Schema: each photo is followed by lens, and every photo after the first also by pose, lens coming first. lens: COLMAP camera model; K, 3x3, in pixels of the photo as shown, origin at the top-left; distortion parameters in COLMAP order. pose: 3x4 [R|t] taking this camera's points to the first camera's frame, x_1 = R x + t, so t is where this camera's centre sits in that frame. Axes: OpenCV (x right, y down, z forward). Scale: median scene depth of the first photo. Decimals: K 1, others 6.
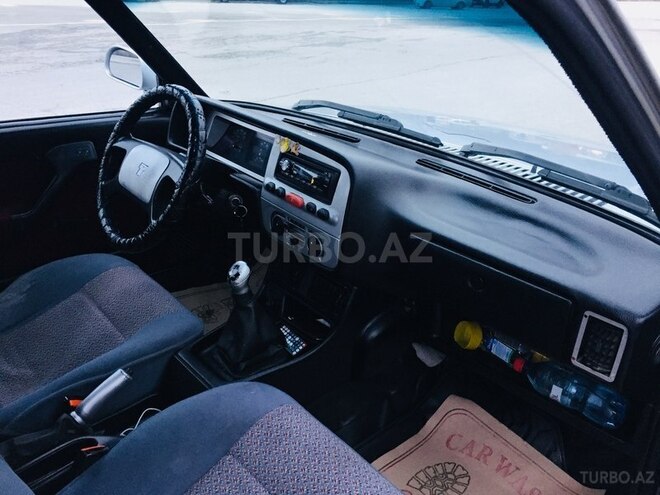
lens RADIAL K [[559.1, 0, 330.0], [0, 559.1, 247.5], [0, 0, 1]] dist [0.101304, -0.148870]
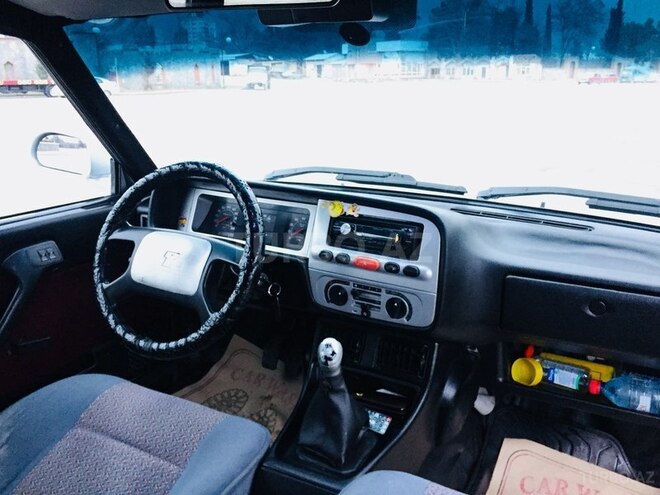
lens RADIAL K [[559.1, 0, 330.0], [0, 559.1, 247.5], [0, 0, 1]] dist [0.101304, -0.148870]
pose [[0.933444, -0.142198, 0.329337, -0.389619], [0.184188, 0.977805, -0.099858, -0.025701], [-0.307828, 0.153871, 0.938917, 0.122553]]
